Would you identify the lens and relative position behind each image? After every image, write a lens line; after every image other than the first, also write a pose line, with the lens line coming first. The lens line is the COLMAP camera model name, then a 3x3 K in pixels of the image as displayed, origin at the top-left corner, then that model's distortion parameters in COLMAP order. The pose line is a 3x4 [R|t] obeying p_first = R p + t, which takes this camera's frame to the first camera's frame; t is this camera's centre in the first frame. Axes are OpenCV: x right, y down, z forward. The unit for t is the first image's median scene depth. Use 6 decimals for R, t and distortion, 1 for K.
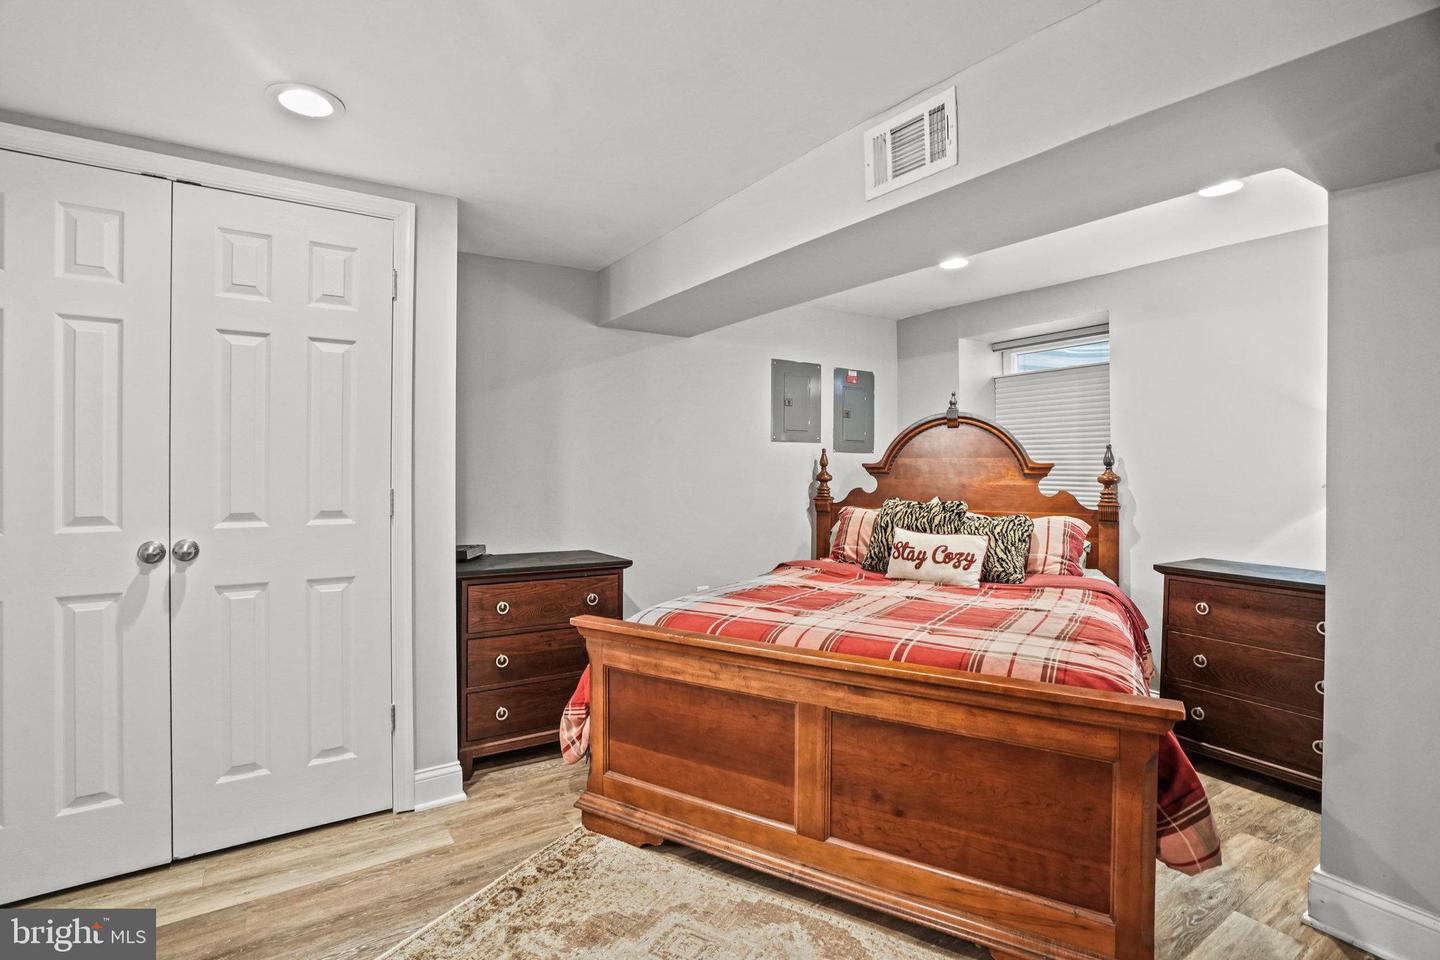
lens RADIAL K [[700.7, 0, 719.2], [0, 700.7, 456.9], [0, 0, 1]] dist [-0.062639, 0.026429]
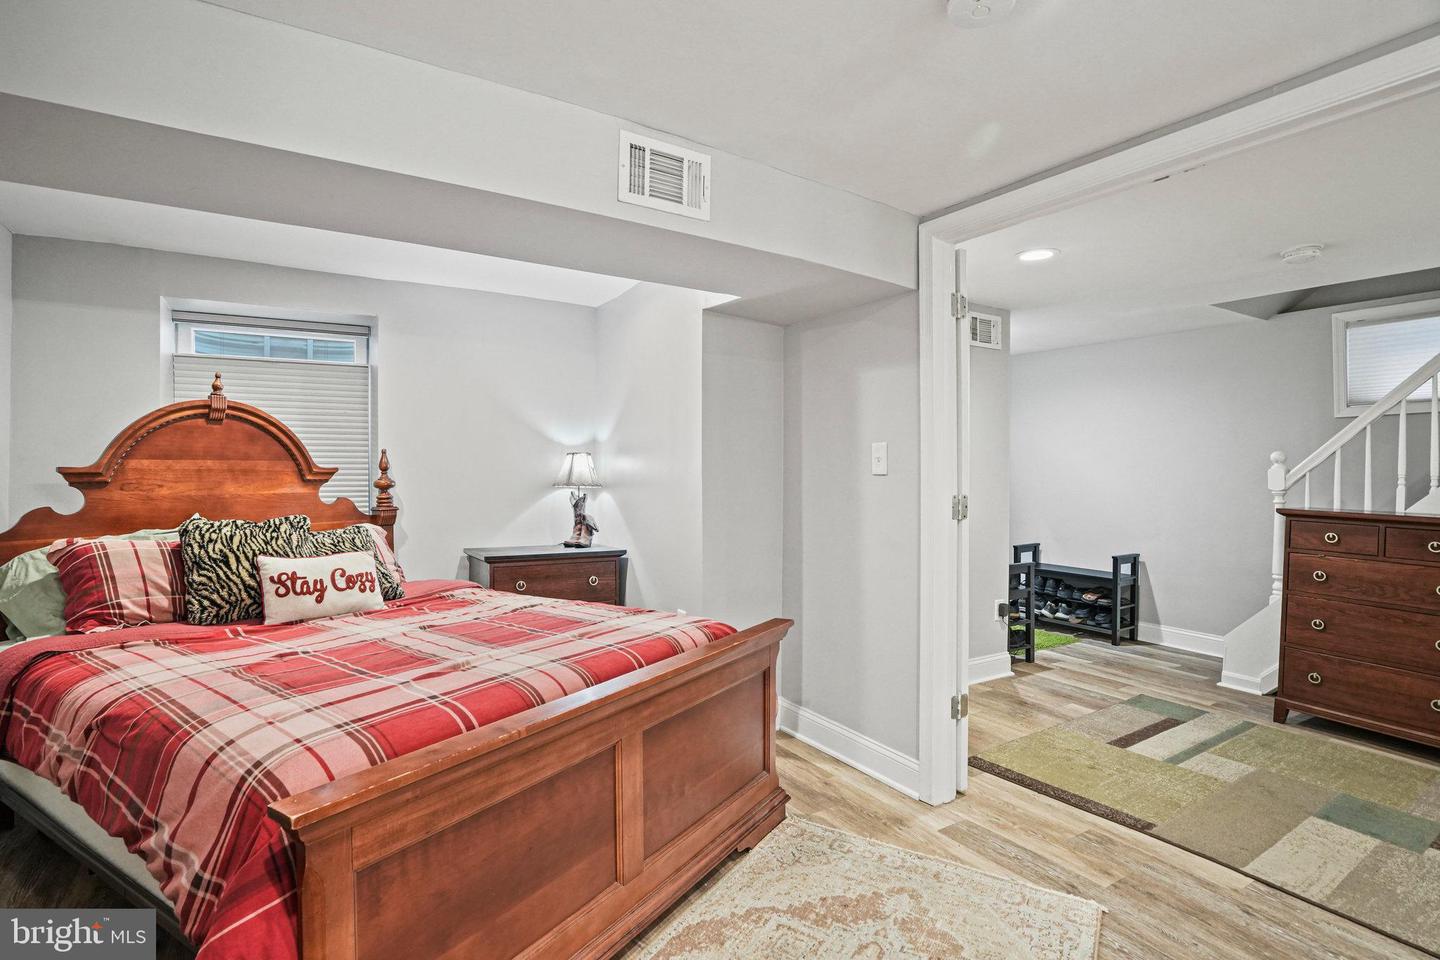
lens RADIAL K [[700.7, 0, 719.2], [0, 700.7, 456.9], [0, 0, 1]] dist [-0.062639, 0.026429]
pose [[0.013386, 0.016750, 0.999770, -0.477330], [-0.013721, 0.999769, -0.016567, 0.003174], [-0.999816, -0.013496, 0.013613, 0.533952]]
